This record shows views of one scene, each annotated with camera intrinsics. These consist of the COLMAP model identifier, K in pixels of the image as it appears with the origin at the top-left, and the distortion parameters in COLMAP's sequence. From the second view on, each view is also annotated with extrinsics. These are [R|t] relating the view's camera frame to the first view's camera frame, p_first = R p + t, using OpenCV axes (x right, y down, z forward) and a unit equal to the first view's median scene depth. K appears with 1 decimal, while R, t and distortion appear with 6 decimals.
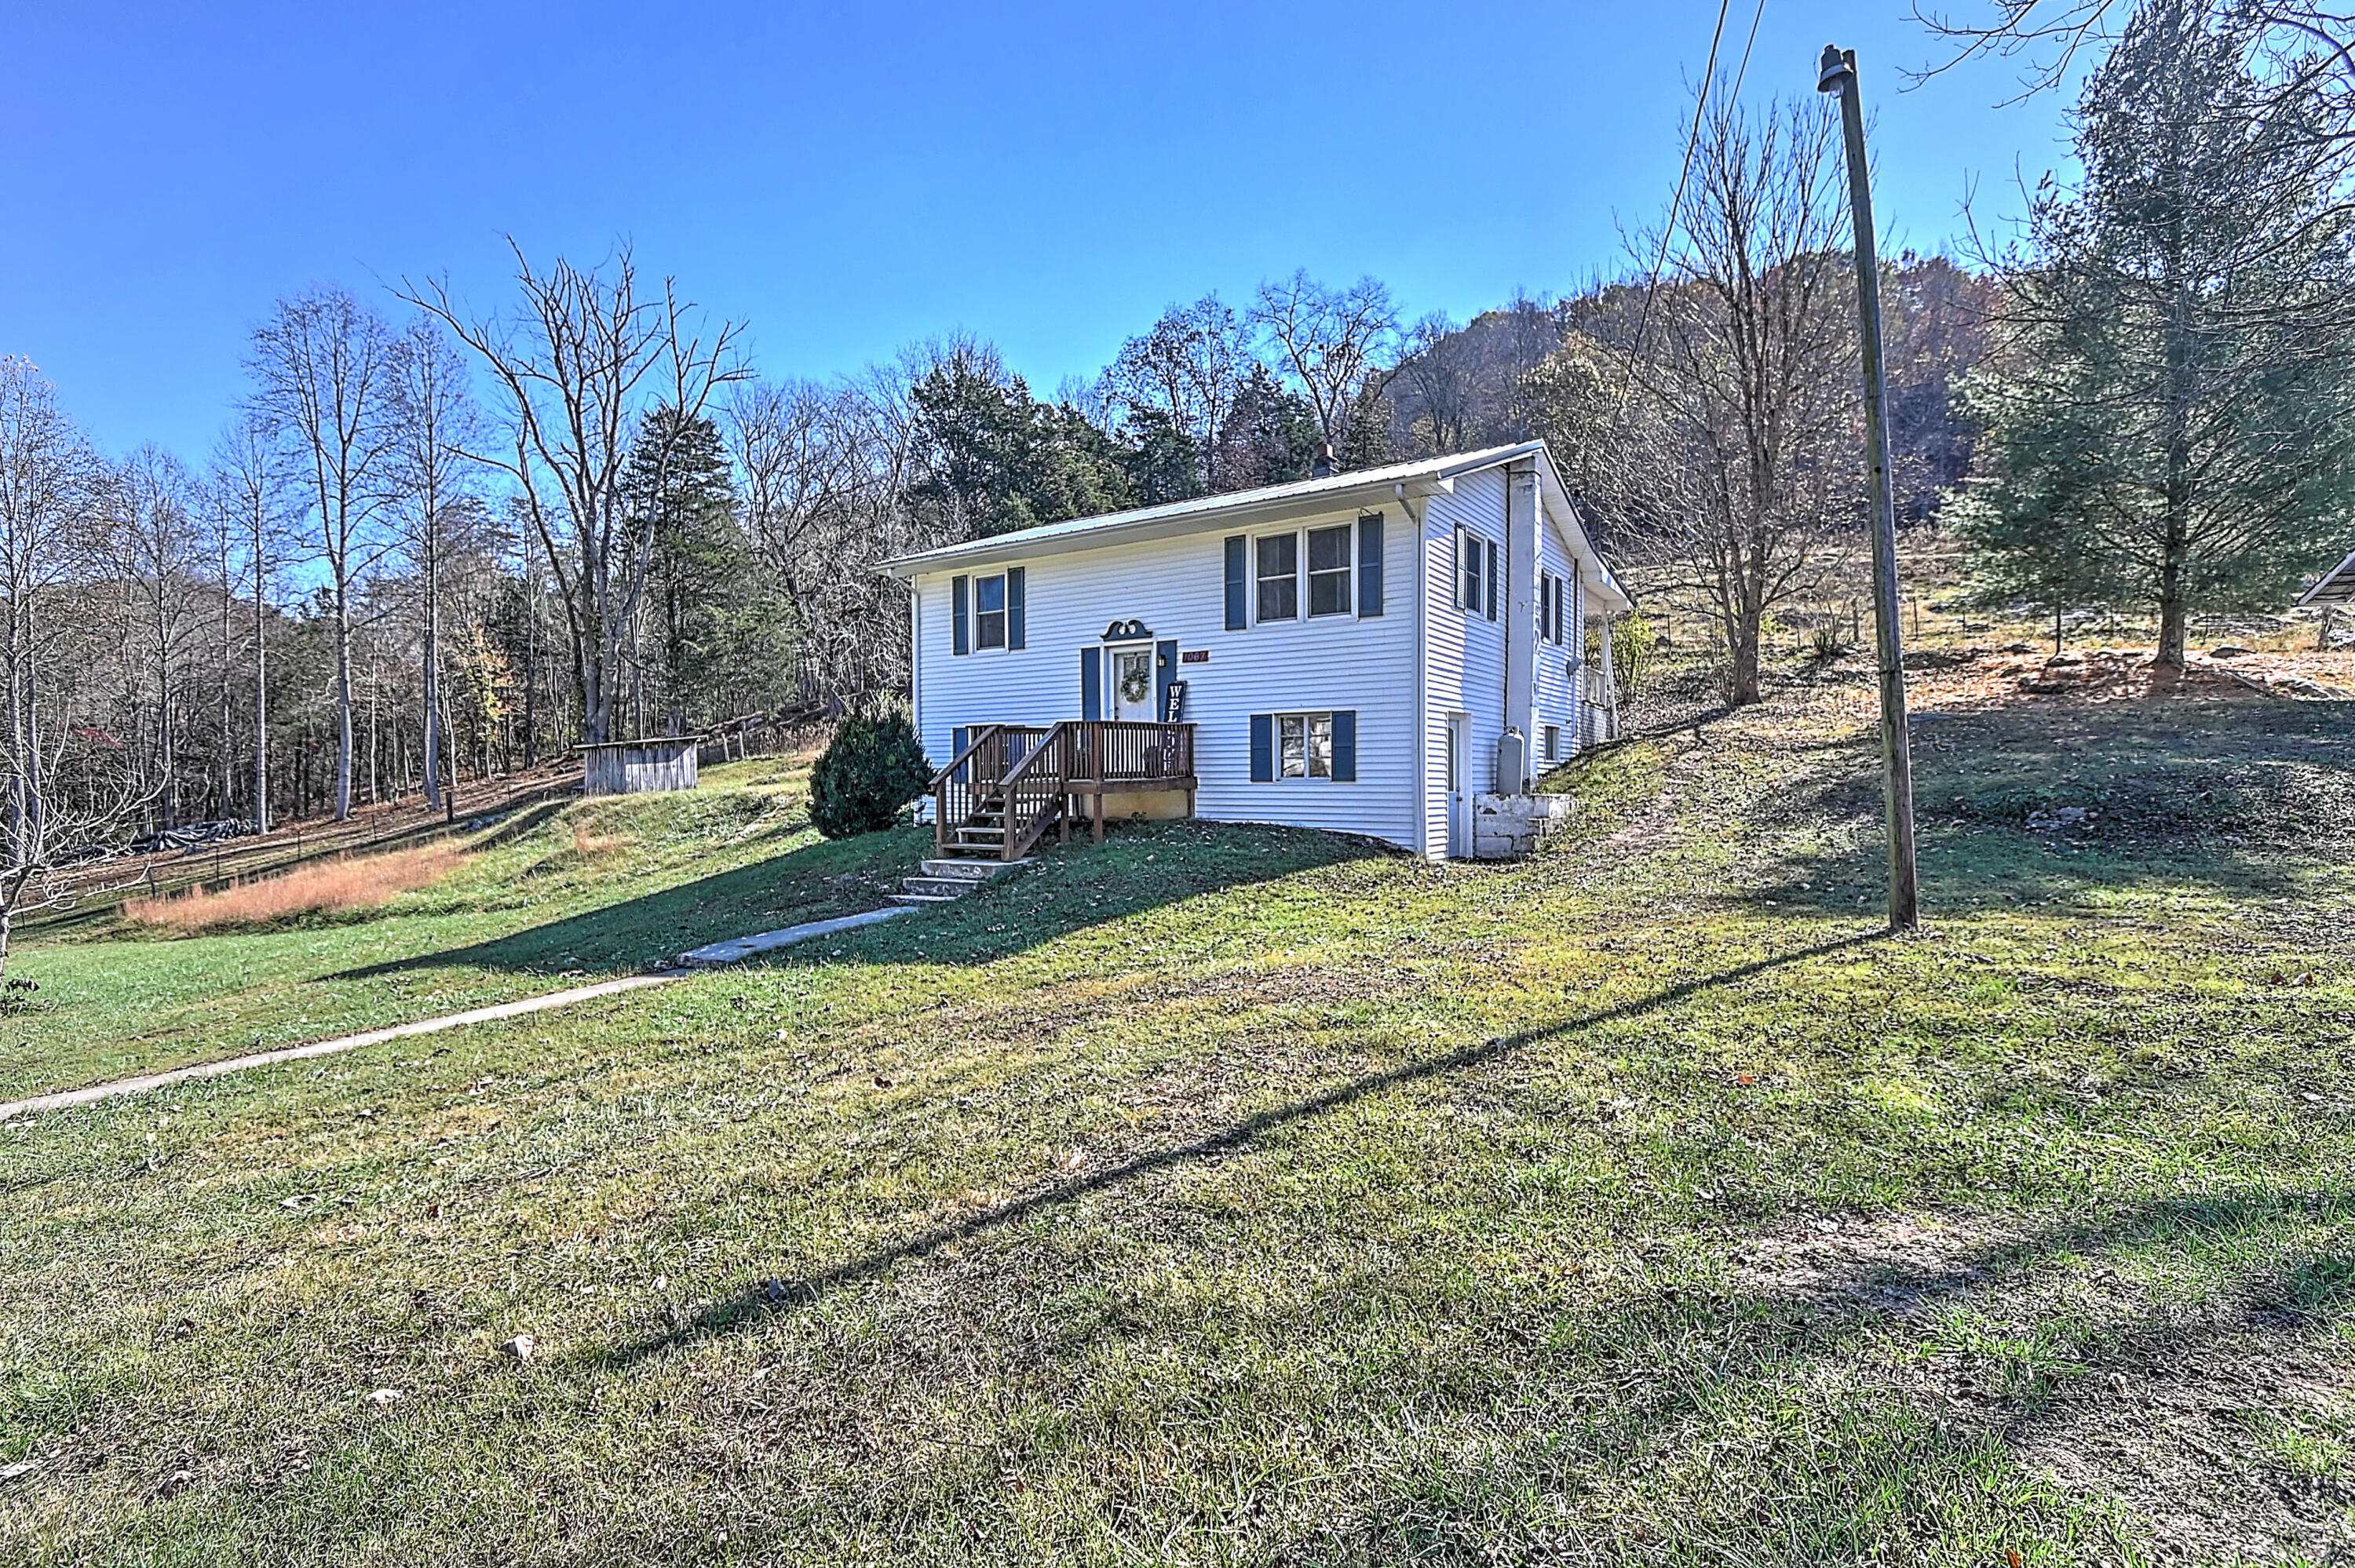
lens RADIAL K [[1078.4, 0, 1177.5], [0, 1078.4, 784.0], [0, 0, 1]] dist [0.035331, -0.028701]
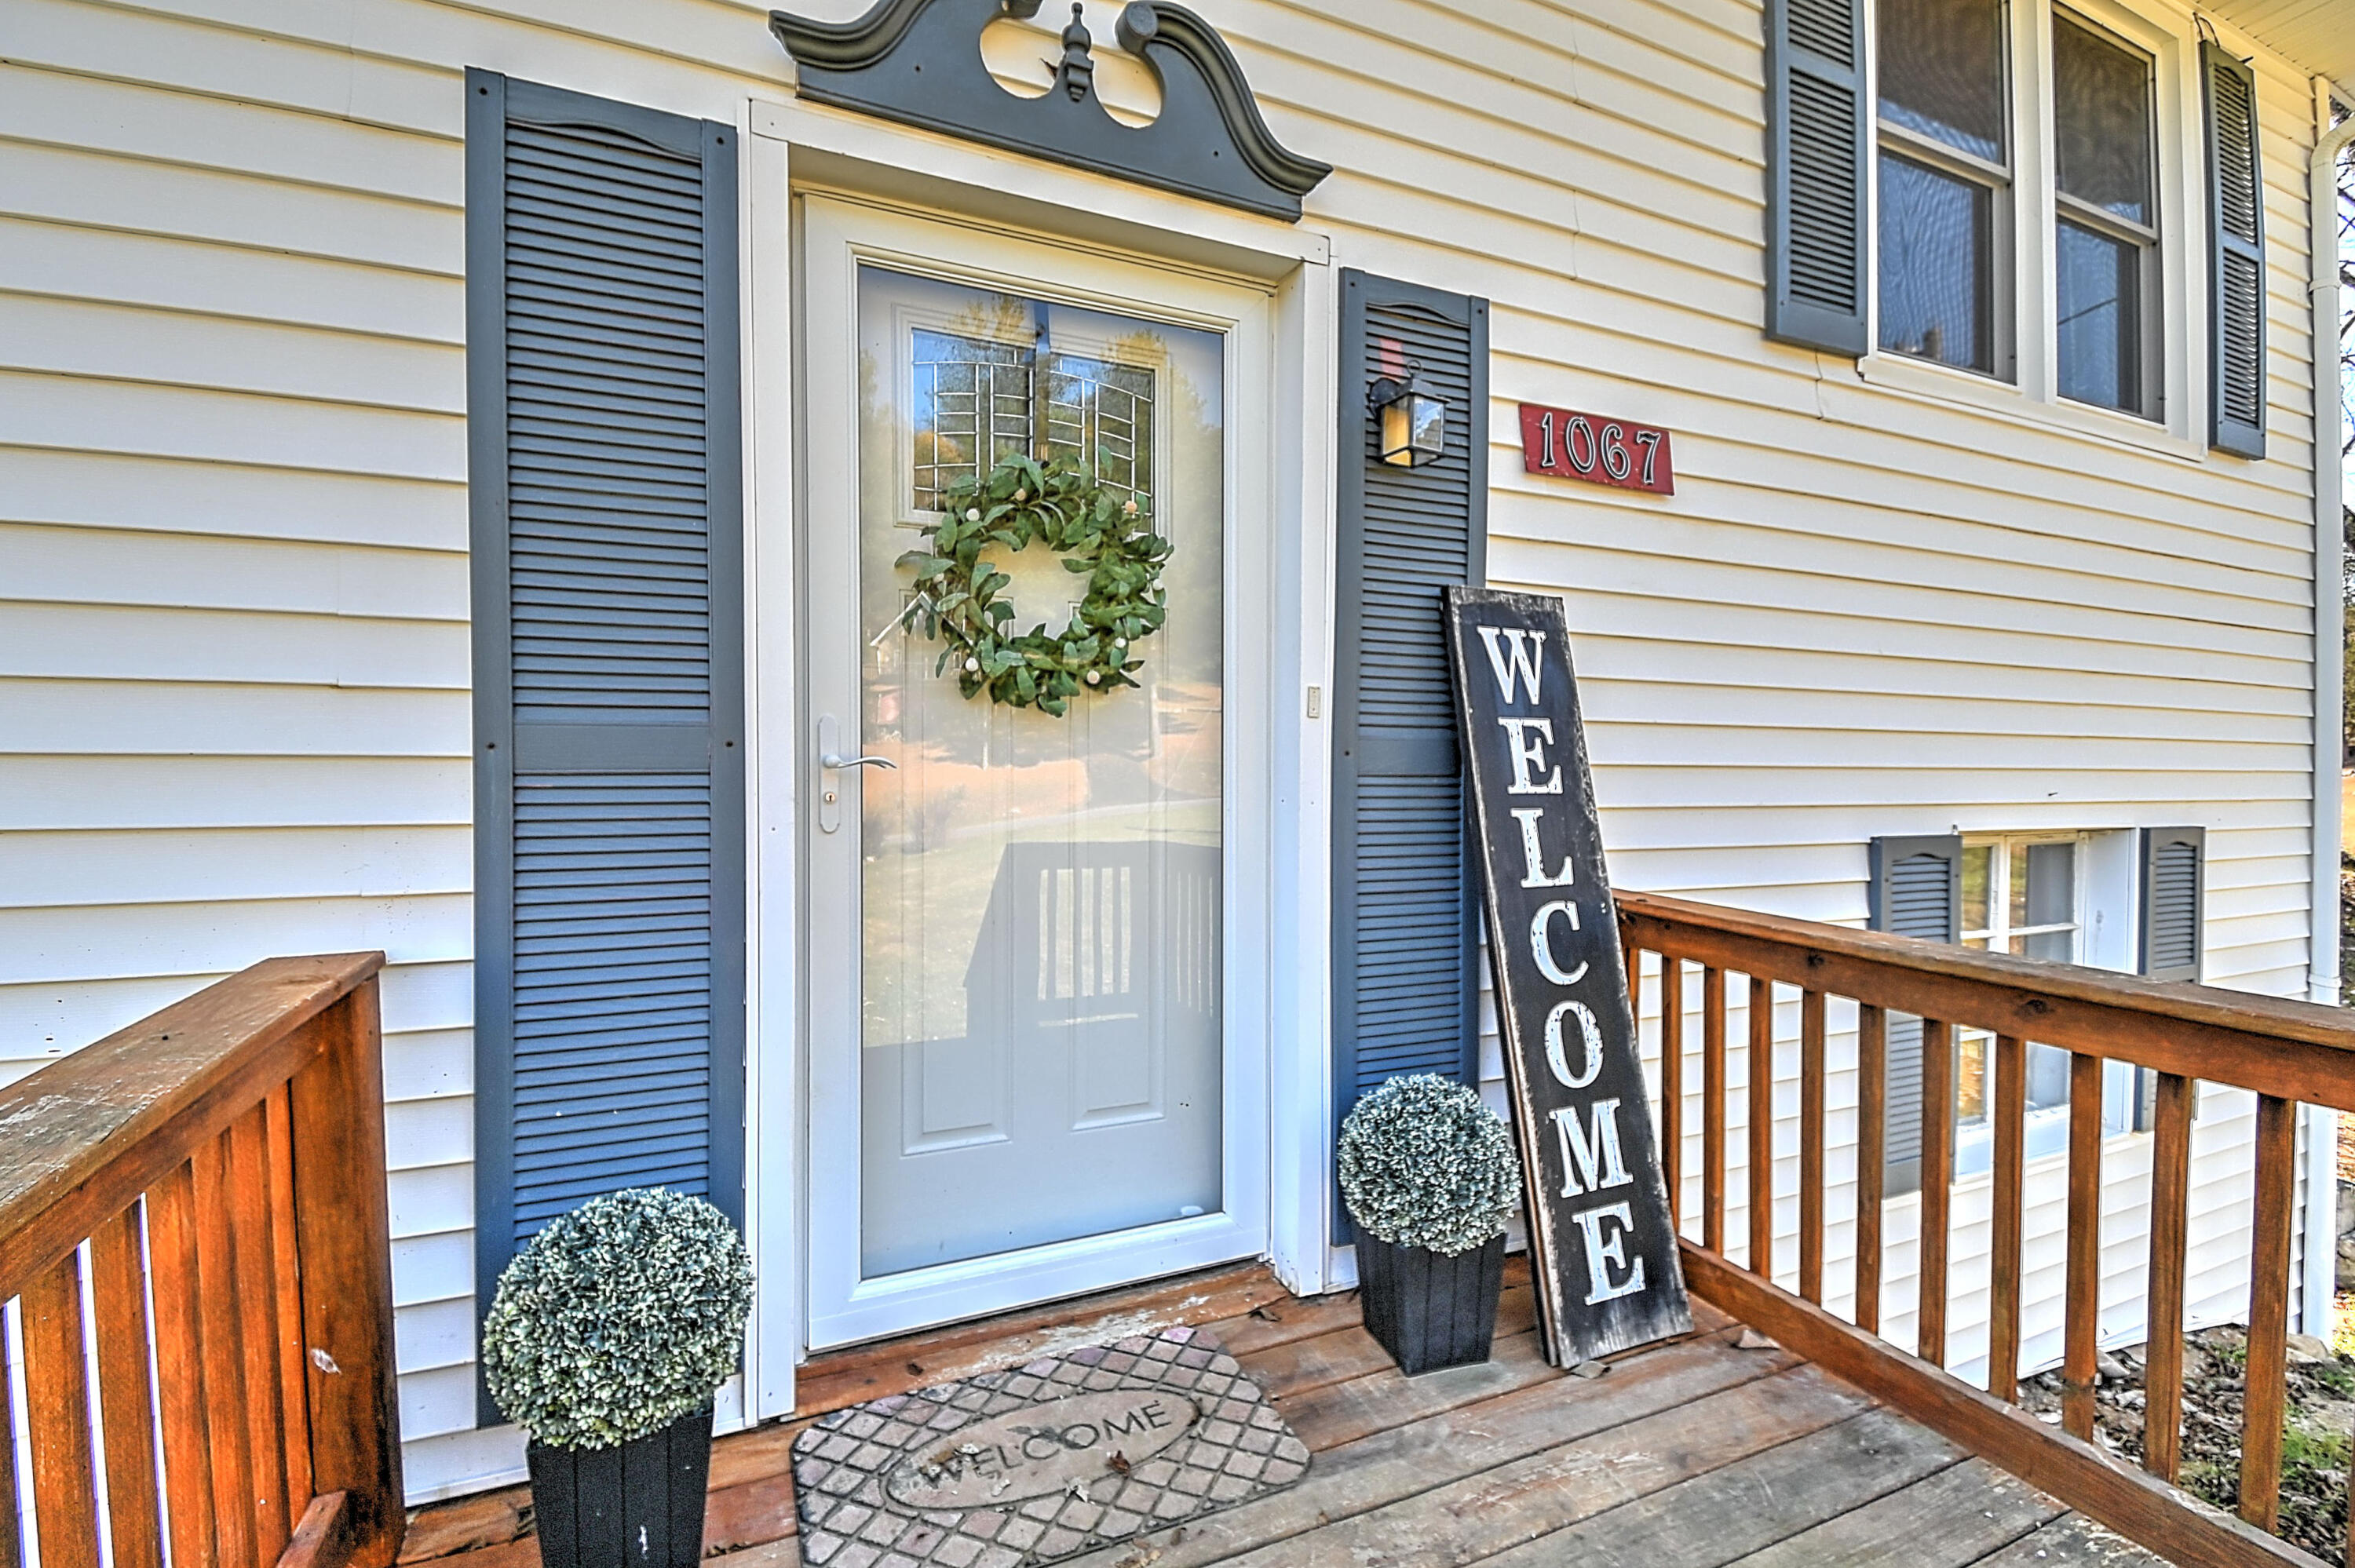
lens RADIAL K [[1105.4, 0, 1219.6], [0, 1105.4, 774.7], [0, 0, 1]] dist [0.032776, -0.040203]
pose [[0.507694, -0.002985, 0.861532, -0.137642], [-0.002429, 0.999985, 0.004896, -0.068630], [-0.861534, -0.004579, 0.507679, 0.909802]]
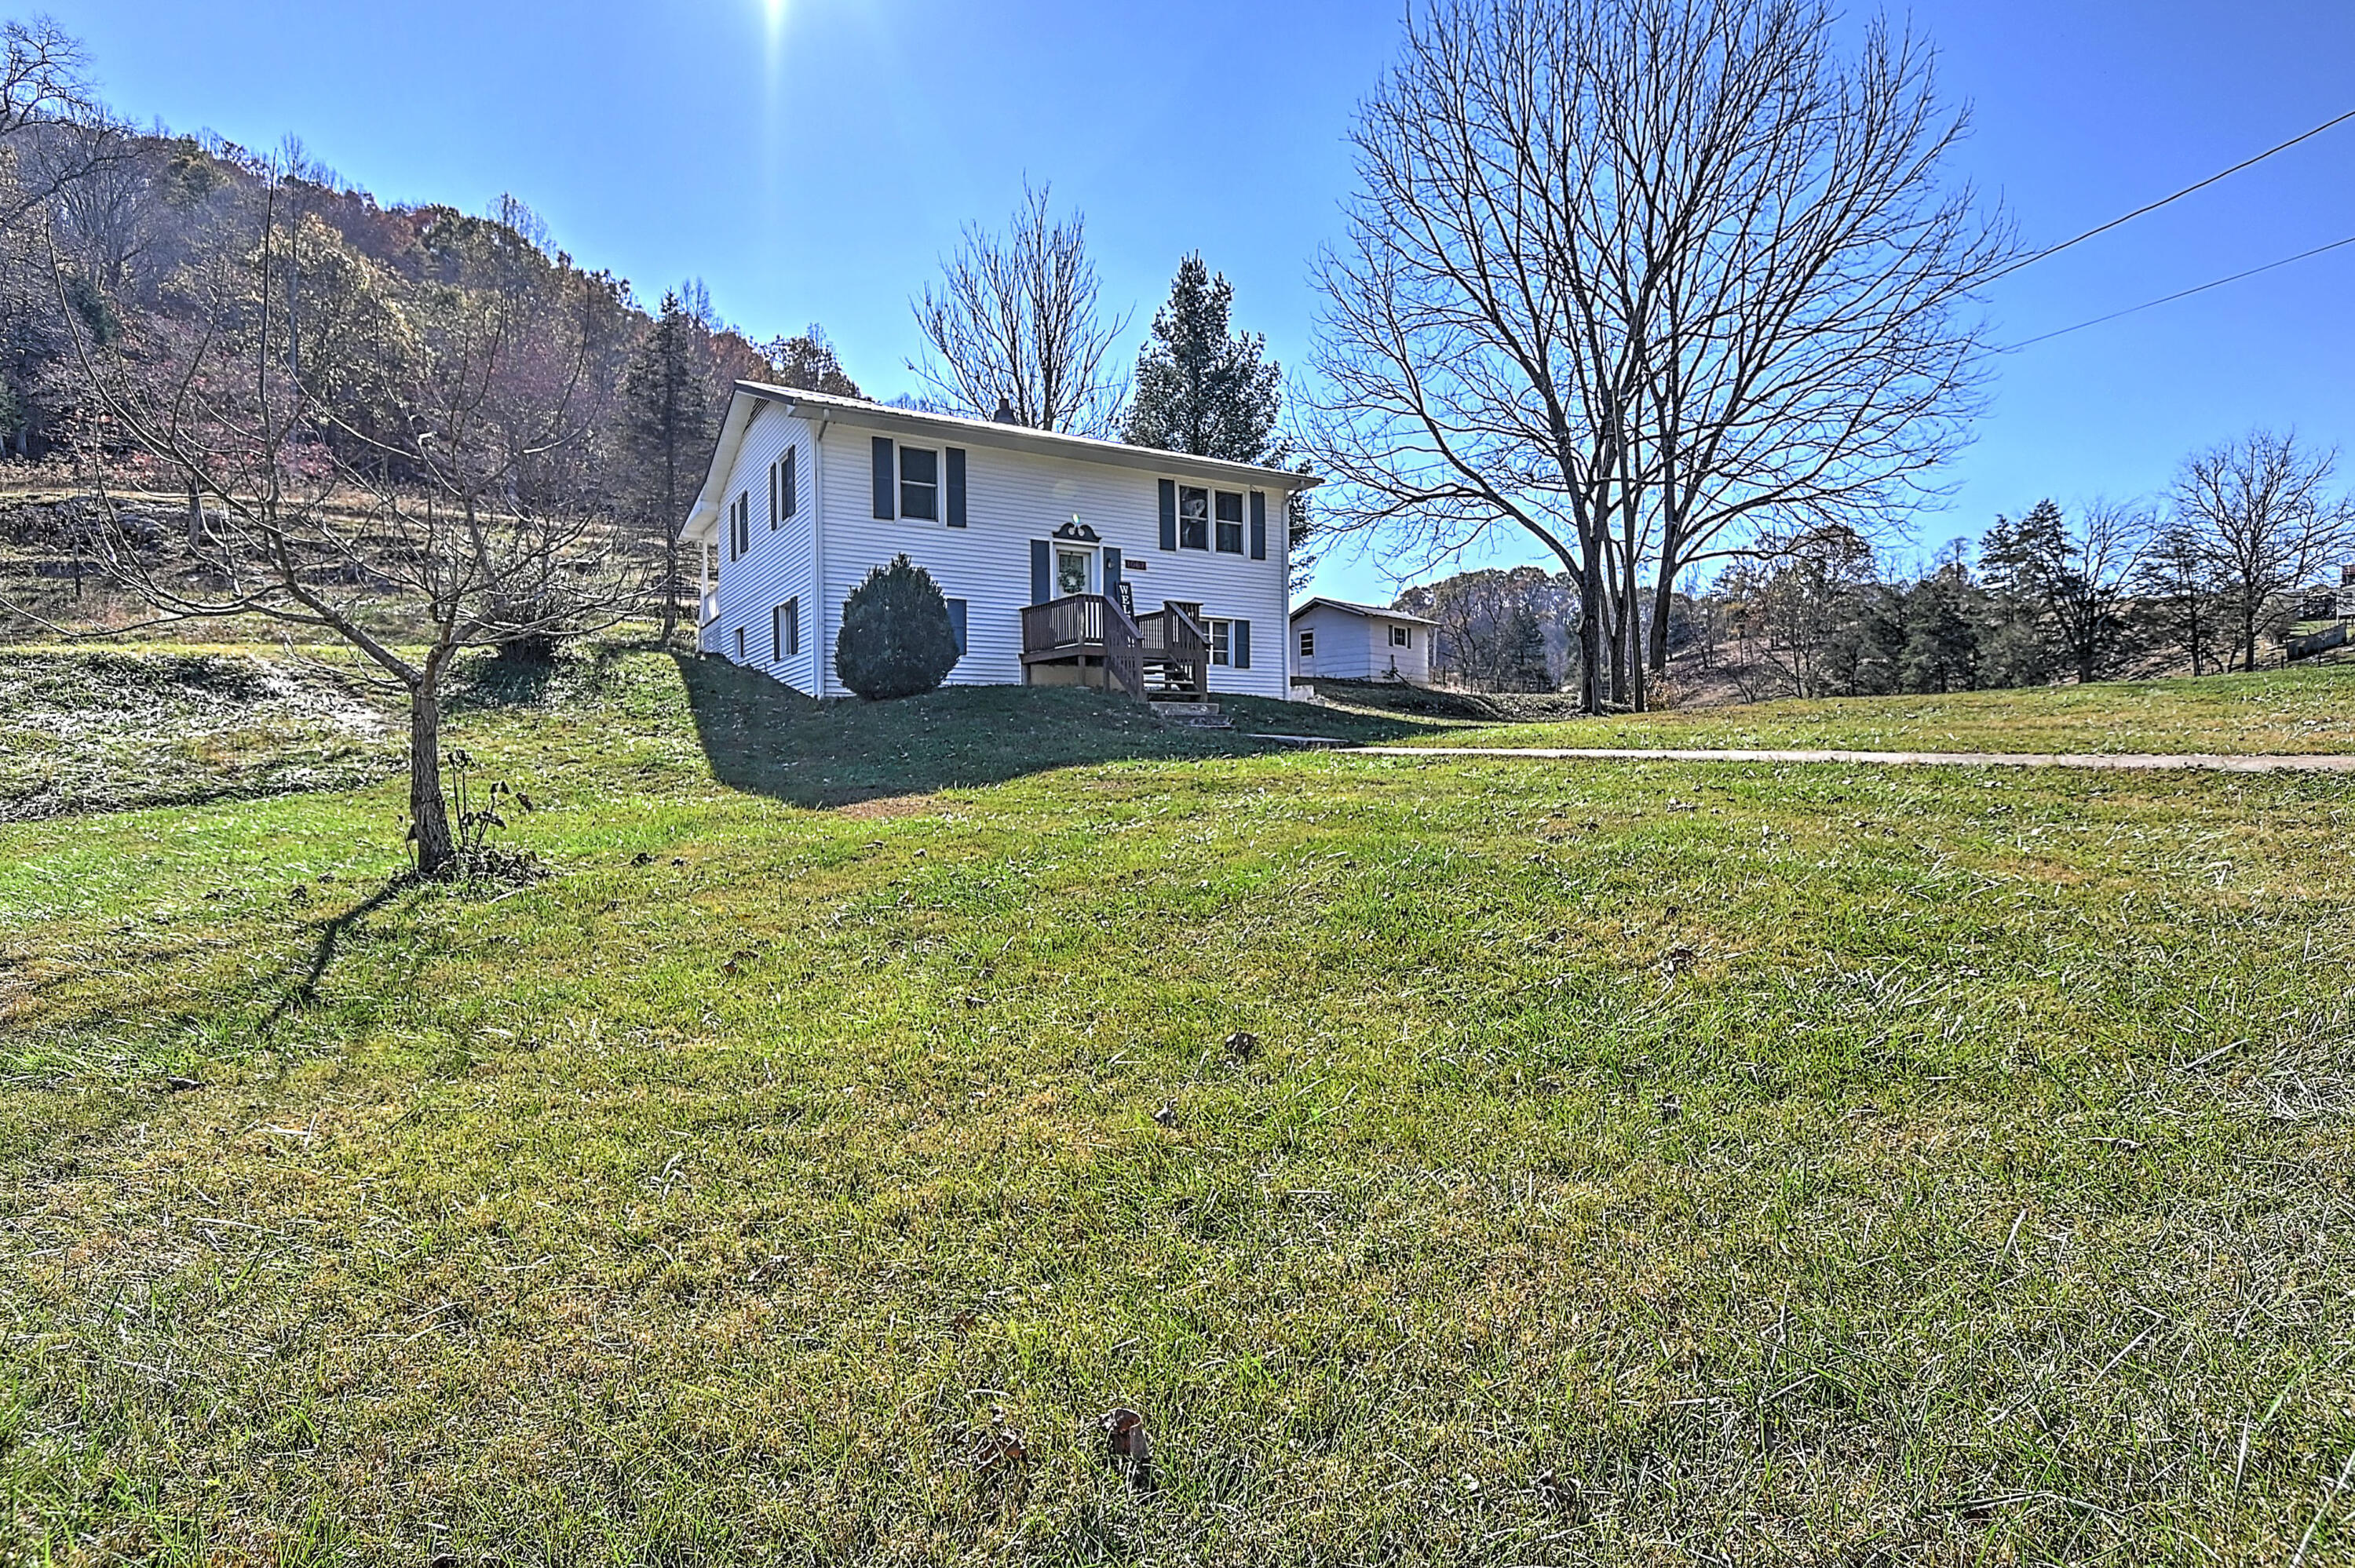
lens RADIAL K [[1174.3, 0, 1177.5], [0, 1174.3, 784.0], [0, 0, 1]] dist [0.013800, -0.016883]
pose [[0.427849, -0.004816, 0.903837, -1.148166], [0.011311, 0.999936, -0.000027, 0.133511], [-0.903779, 0.010235, 0.427876, 0.342304]]
